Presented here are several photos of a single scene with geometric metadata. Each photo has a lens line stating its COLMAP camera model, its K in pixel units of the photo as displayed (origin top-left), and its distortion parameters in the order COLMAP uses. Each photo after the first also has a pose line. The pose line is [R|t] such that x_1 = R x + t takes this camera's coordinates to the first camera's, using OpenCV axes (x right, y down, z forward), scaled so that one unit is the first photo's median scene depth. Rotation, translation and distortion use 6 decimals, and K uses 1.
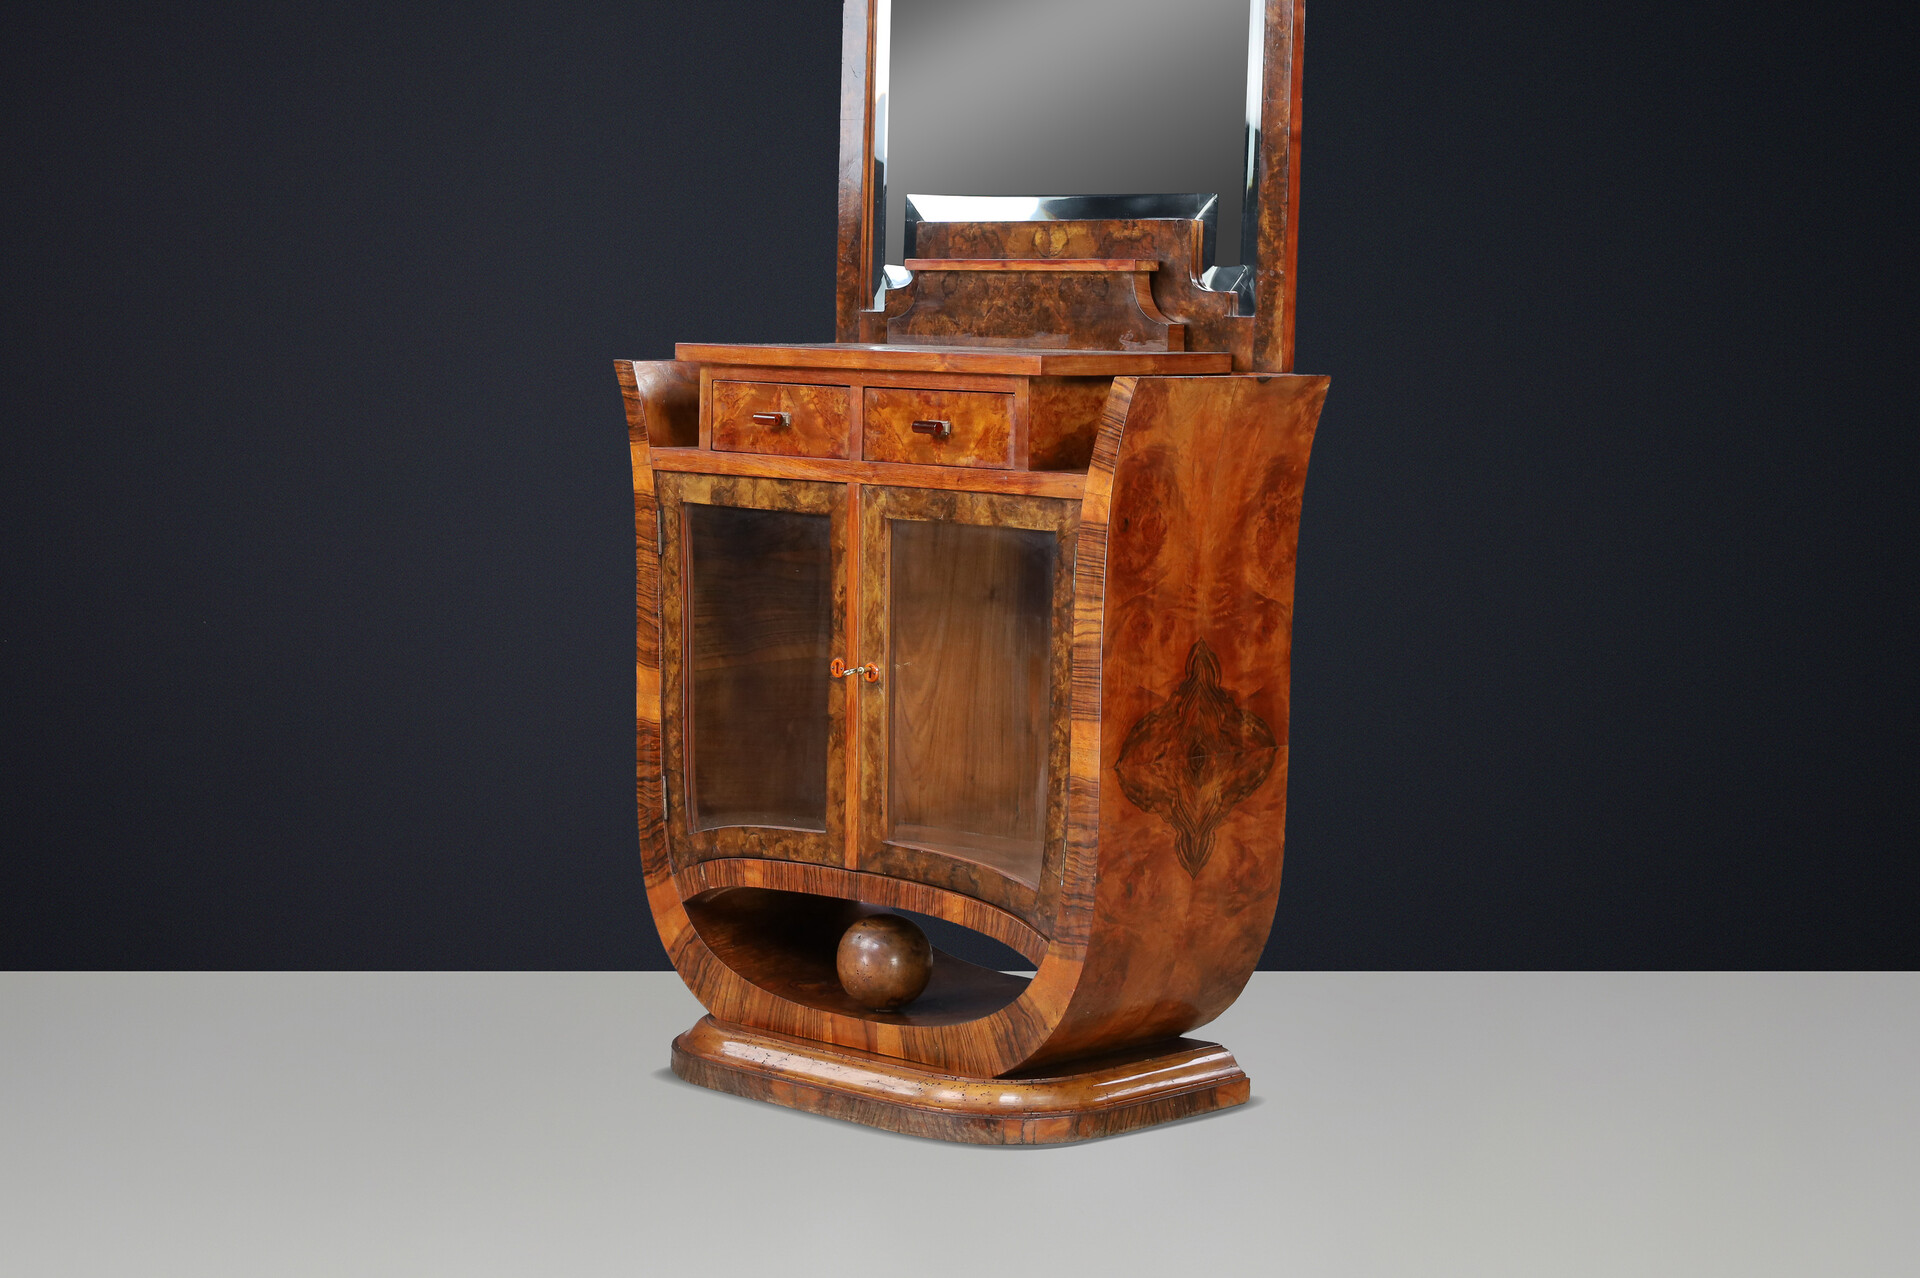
lens RADIAL K [[3321.2, 0, 1098.8], [0, 3321.2, 640.2], [0, 0, 1]] dist [-0.127608, 0.000874]
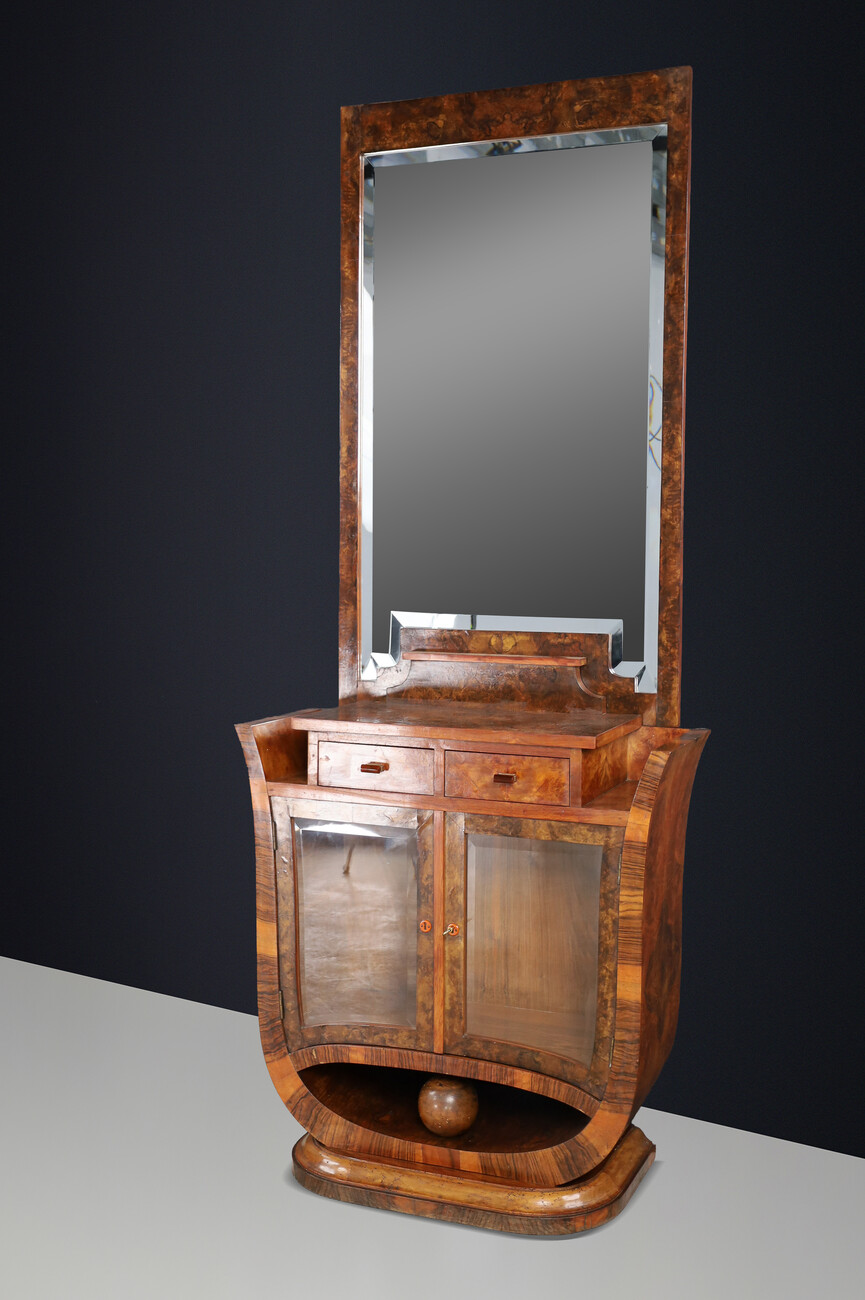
lens RADIAL K [[1400.8, 0, 432.5], [0, 1400.8, 650.0], [0, 0, 1]] dist [-0.015800, -0.003445]
pose [[0.945391, -0.029267, 0.324622, -0.289594], [0.037577, 0.999106, -0.019359, -0.110556], [-0.323766, 0.030500, 0.945646, 0.370002]]
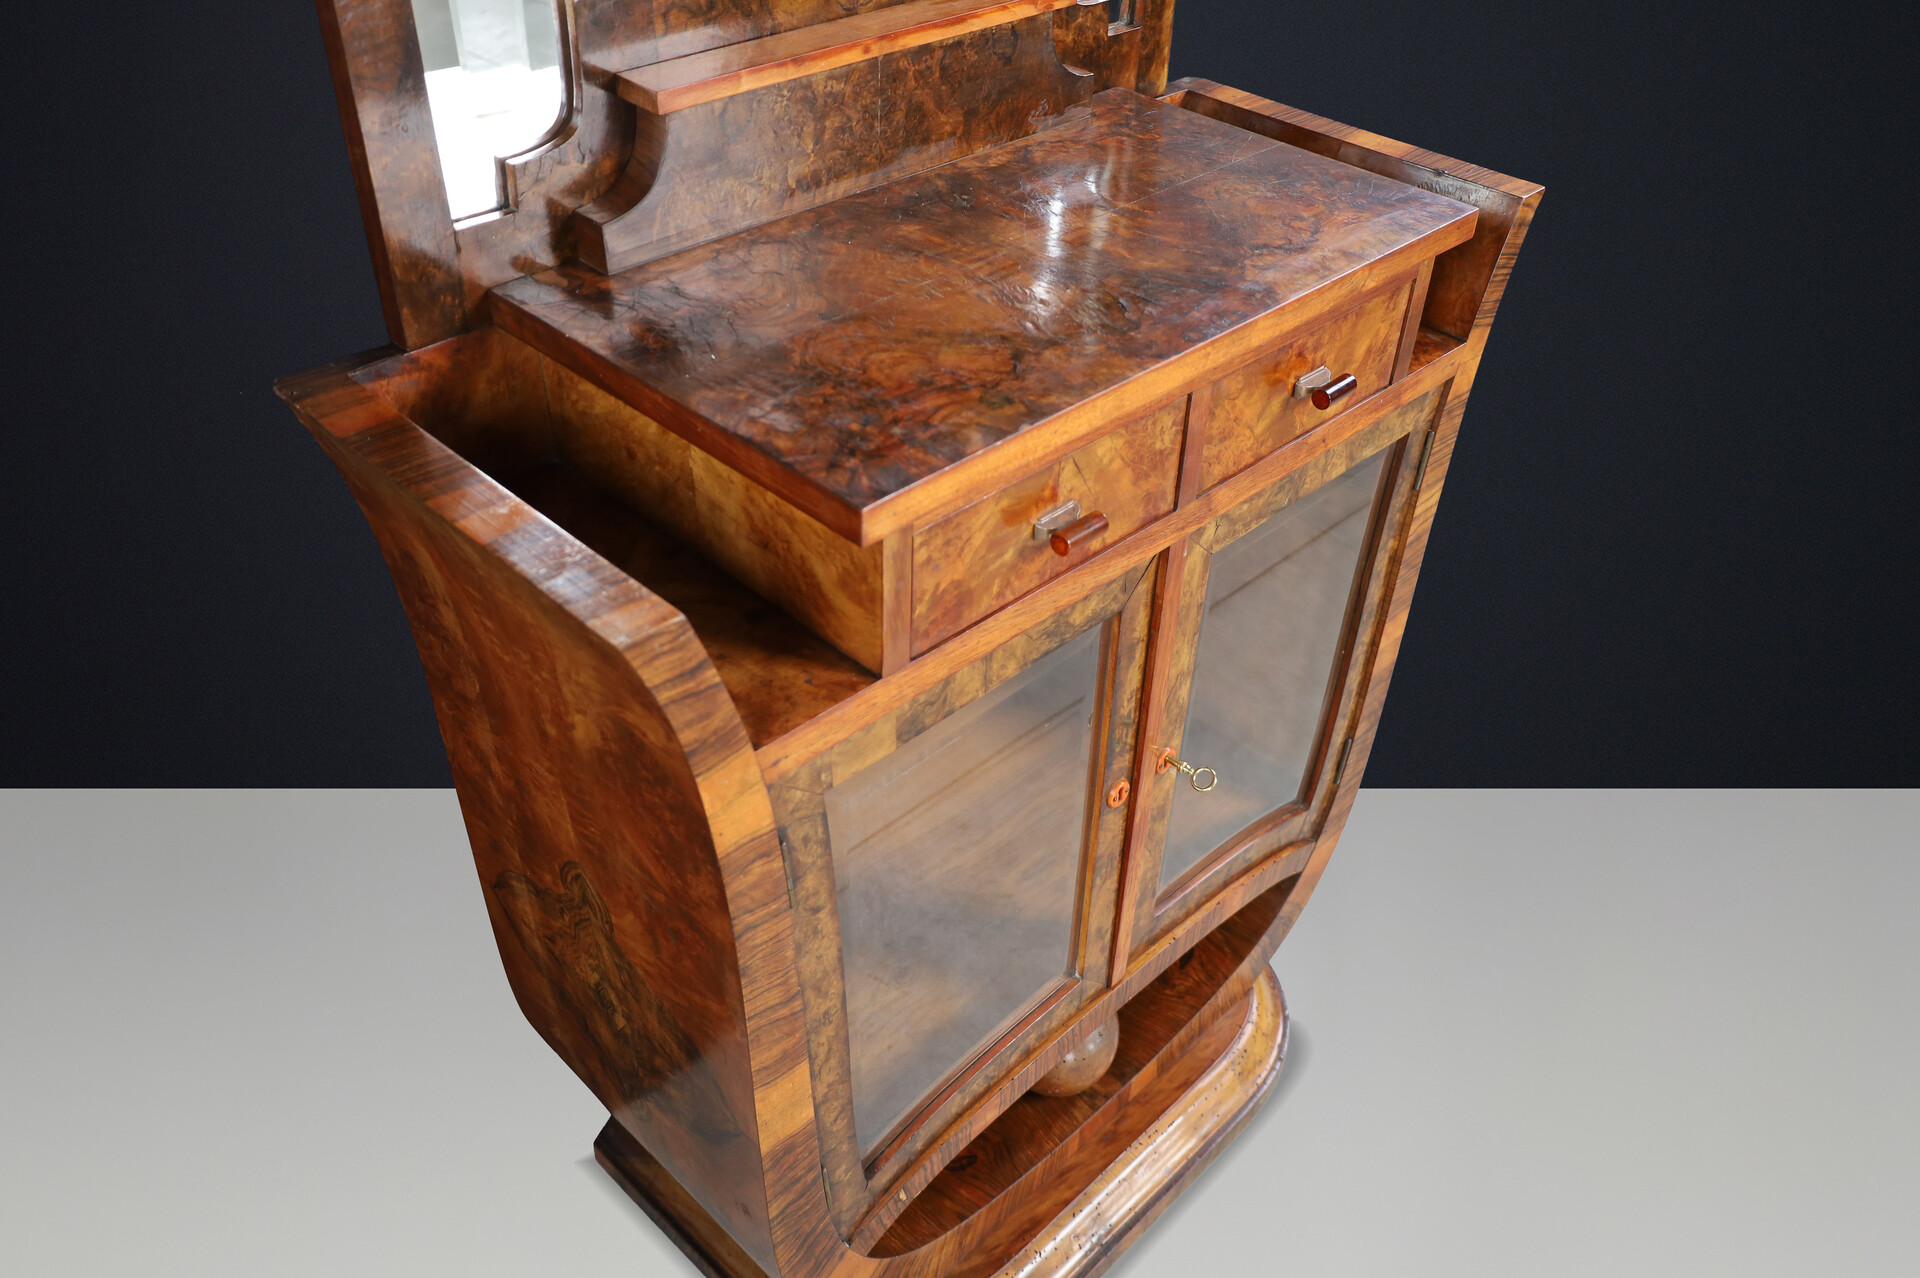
lens RADIAL K [[1528.6, 0, 960.0], [0, 1528.6, 639.0], [0, 0, 1]] dist [-0.038925, -0.000125]
pose [[0.076980, -0.619470, 0.781237, -0.292532], [0.069229, 0.784992, 0.615626, -0.198225], [-0.994626, 0.006693, 0.103314, 1.009713]]
